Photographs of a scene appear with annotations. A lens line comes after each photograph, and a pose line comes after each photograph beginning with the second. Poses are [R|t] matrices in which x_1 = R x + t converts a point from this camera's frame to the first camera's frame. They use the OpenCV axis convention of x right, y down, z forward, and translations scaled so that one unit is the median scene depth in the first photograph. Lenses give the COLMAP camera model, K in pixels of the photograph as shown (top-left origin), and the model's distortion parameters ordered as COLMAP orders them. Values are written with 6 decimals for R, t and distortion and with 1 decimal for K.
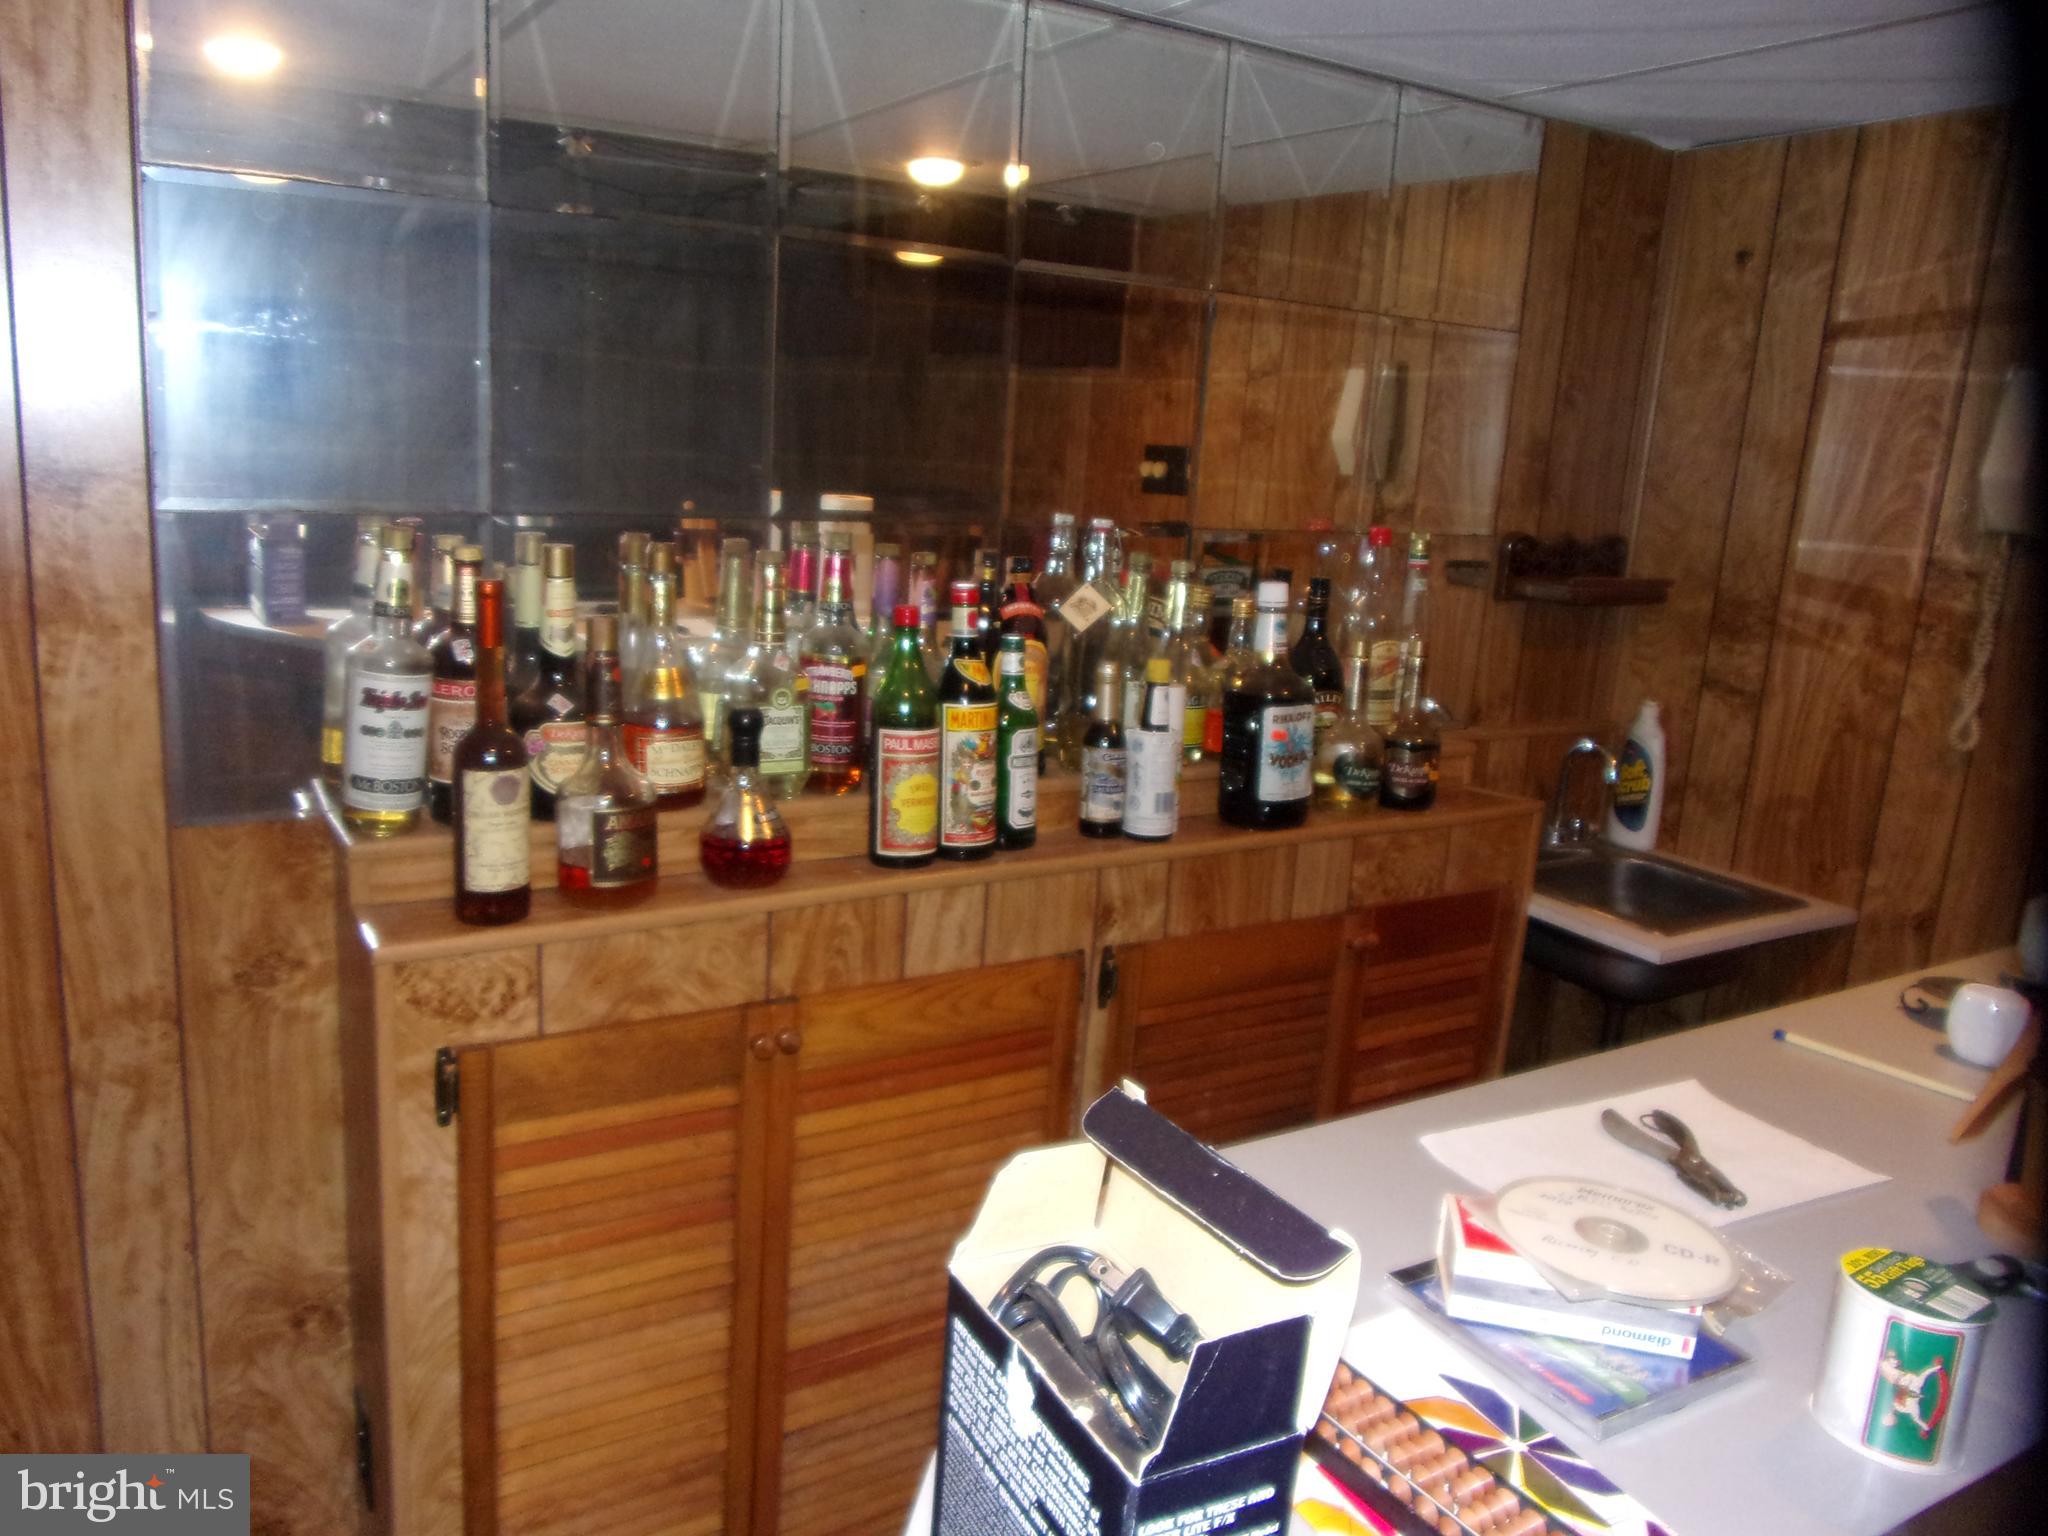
lens RADIAL K [[1499.9, 0, 982.4], [0, 1499.9, 751.8], [0, 0, 1]] dist [-0.034892, 0.041656]
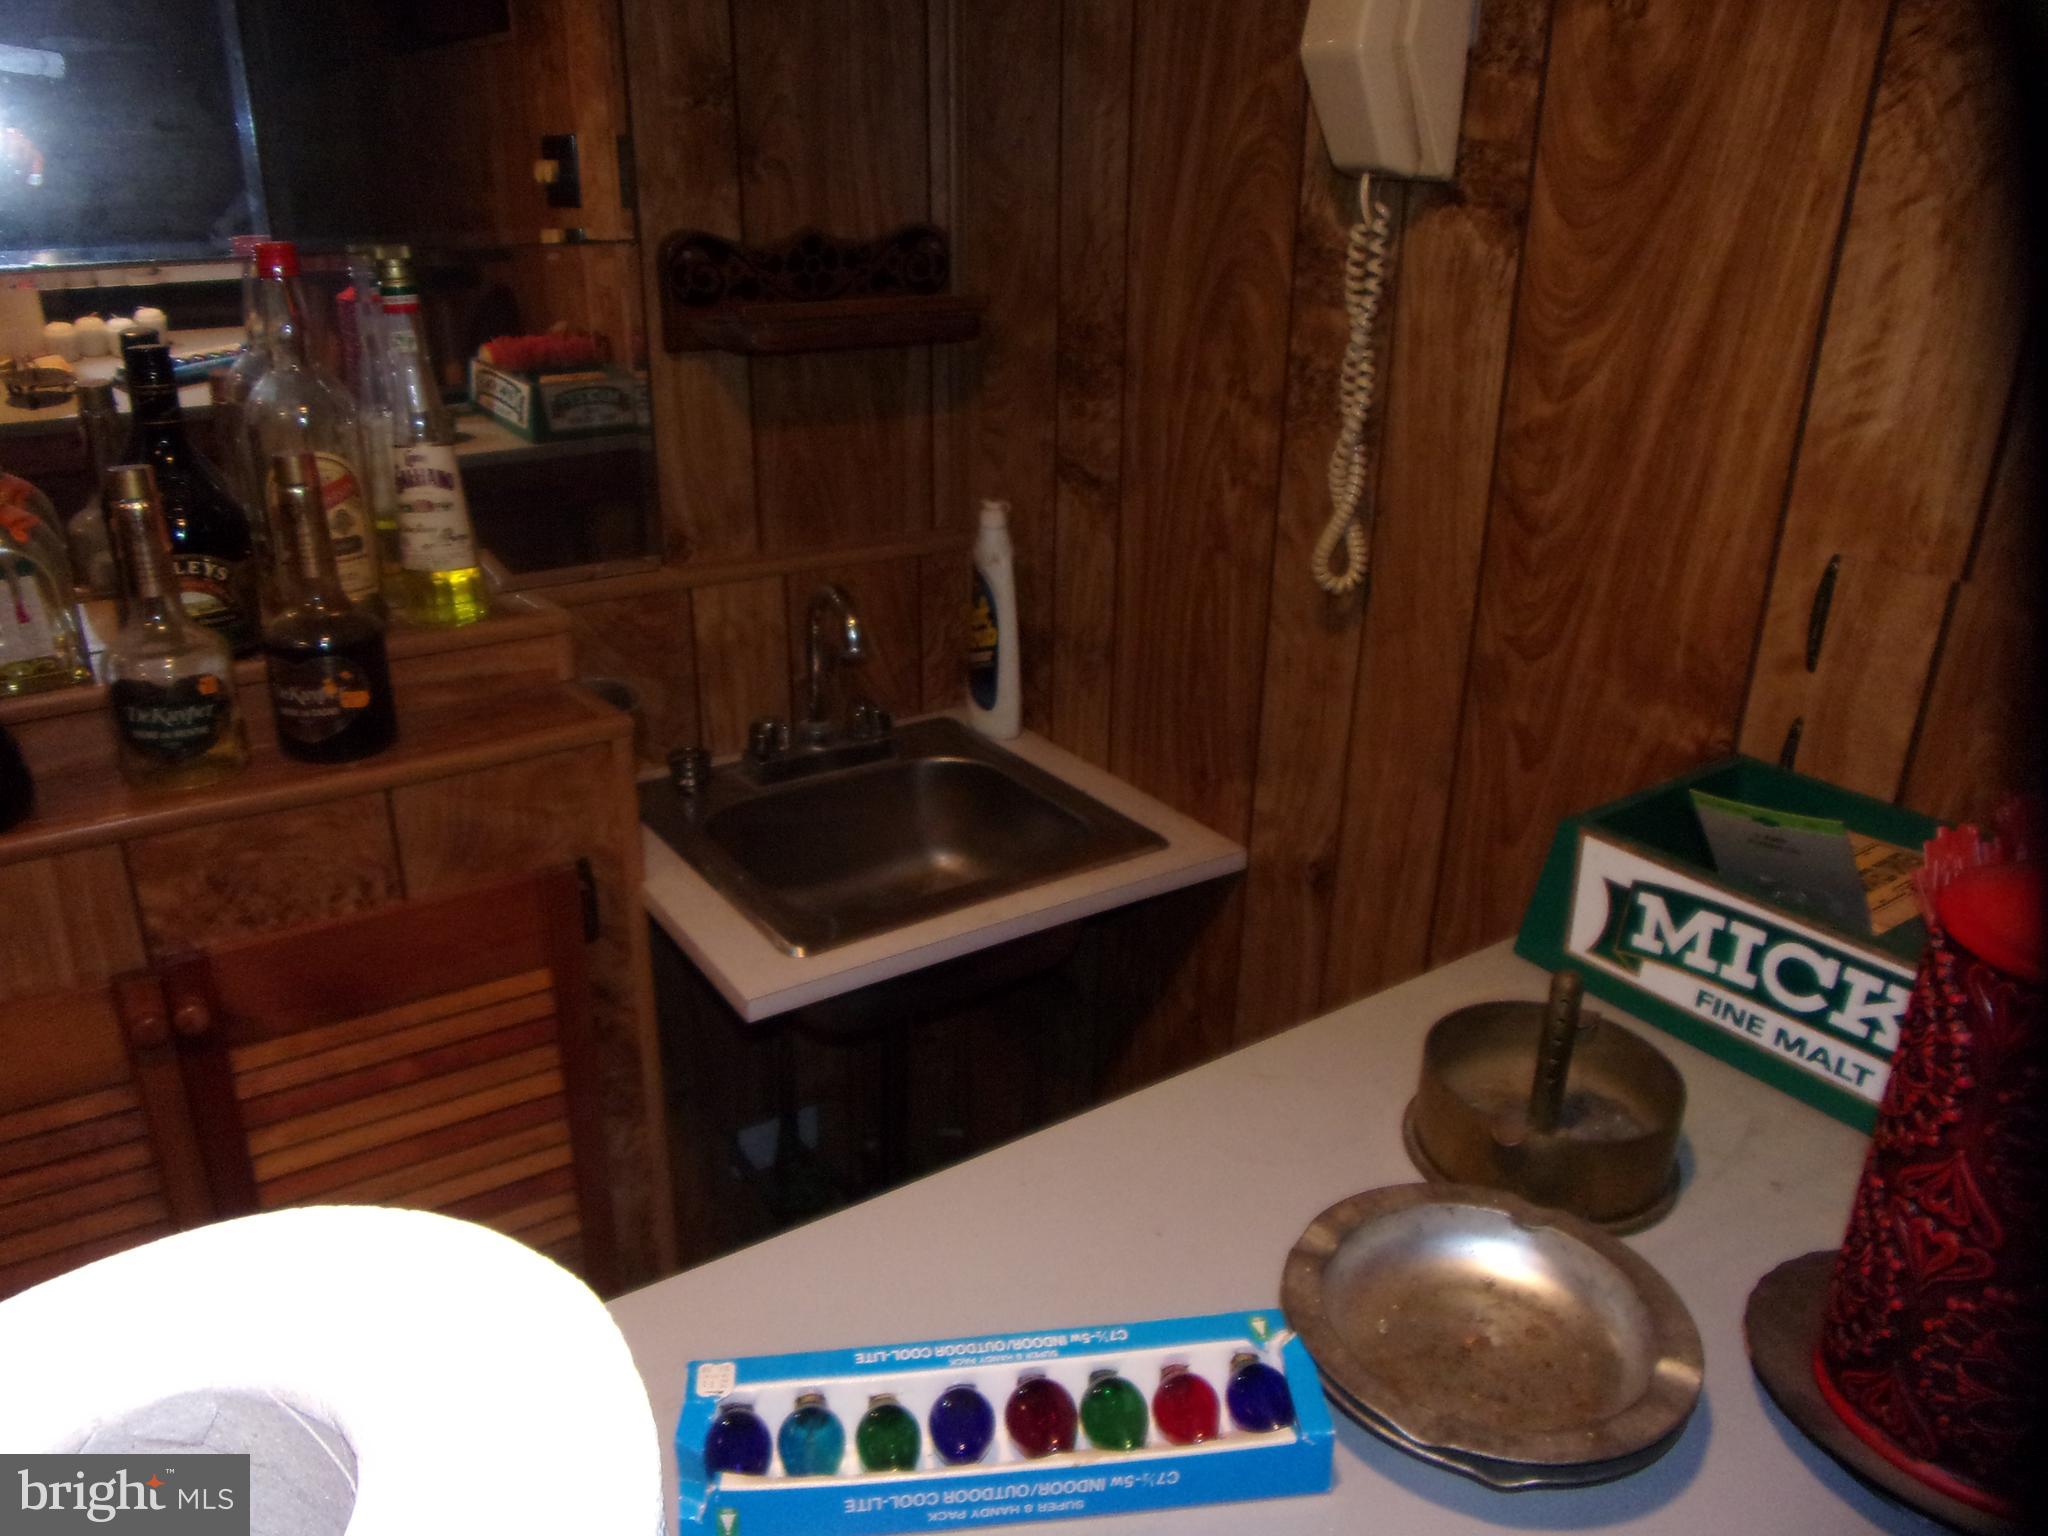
lens RADIAL K [[1499.9, 0, 982.4], [0, 1499.9, 751.8], [0, 0, 1]] dist [-0.034892, 0.041656]
pose [[0.998086, -0.059199, -0.017876, 0.471395], [0.061374, 0.983675, 0.169166, -0.038810], [0.007569, -0.169940, 0.985425, 0.392374]]
